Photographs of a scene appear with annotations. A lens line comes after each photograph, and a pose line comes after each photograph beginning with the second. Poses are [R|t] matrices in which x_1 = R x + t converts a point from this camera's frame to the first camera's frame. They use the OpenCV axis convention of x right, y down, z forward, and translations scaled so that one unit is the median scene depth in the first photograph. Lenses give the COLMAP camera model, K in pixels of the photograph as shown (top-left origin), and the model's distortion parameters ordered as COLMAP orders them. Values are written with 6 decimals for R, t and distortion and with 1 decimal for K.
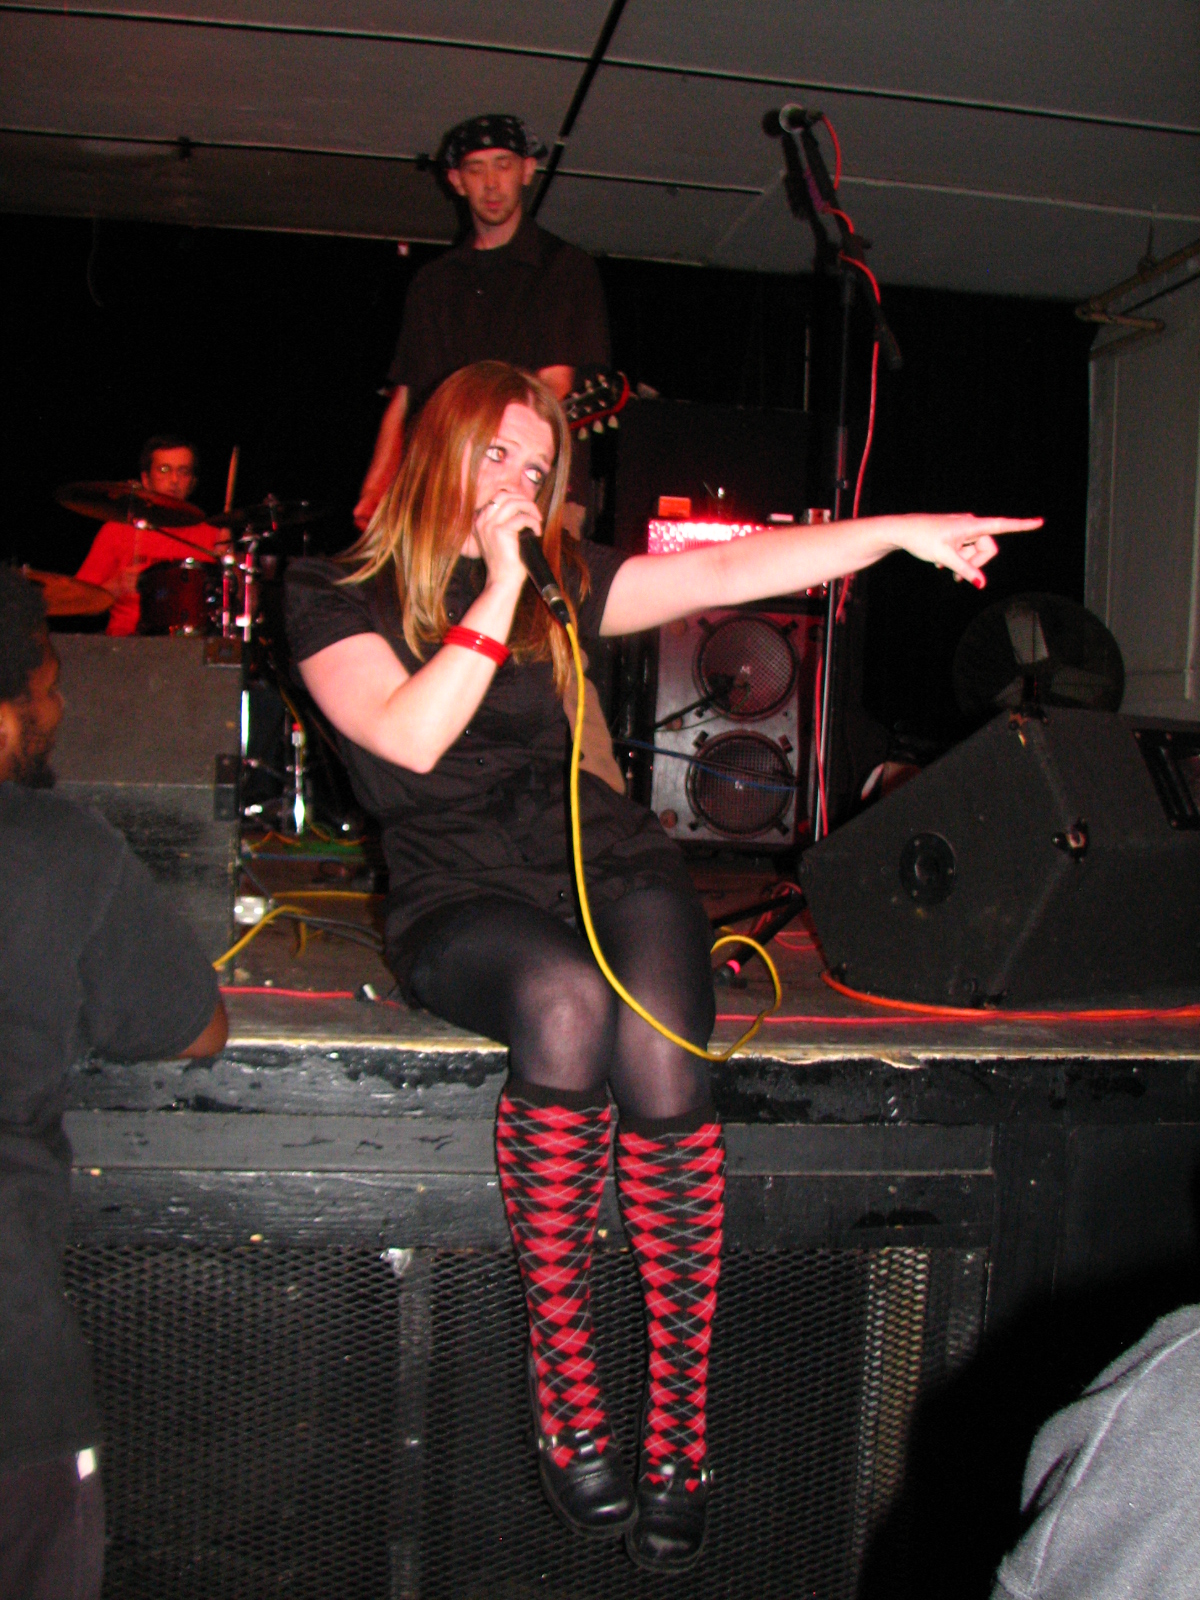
lens RADIAL K [[1816.0, 0, 600.0], [0, 1816.0, 800.0], [0, 0, 1]] dist [-0.239532, 0.445503]
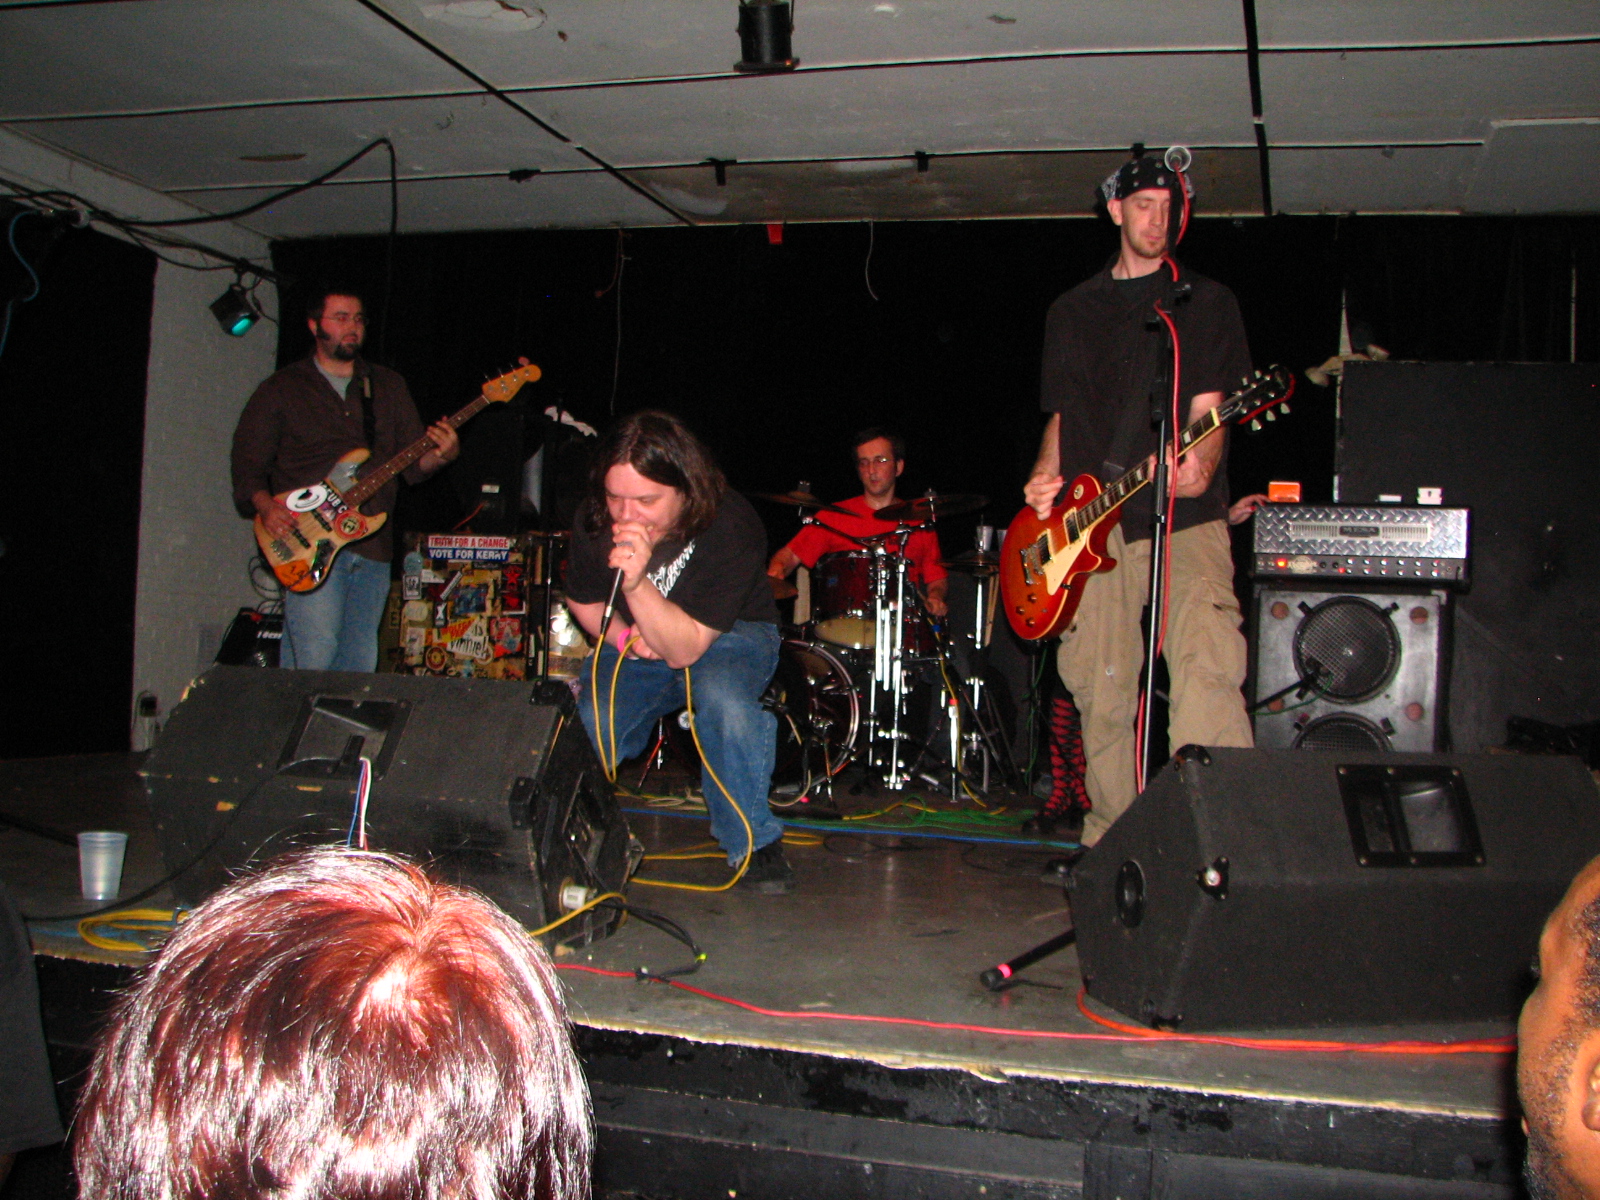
lens RADIAL K [[1816.0, 0, 800.0], [0, 1816.0, 600.0], [0, 0, 1]] dist [-0.239532, 0.445503]
pose [[0.903932, -0.011964, -0.427510, 0.525383], [-0.016836, 0.997838, -0.063525, -0.074236], [0.427346, 0.064620, 0.901776, -0.066691]]
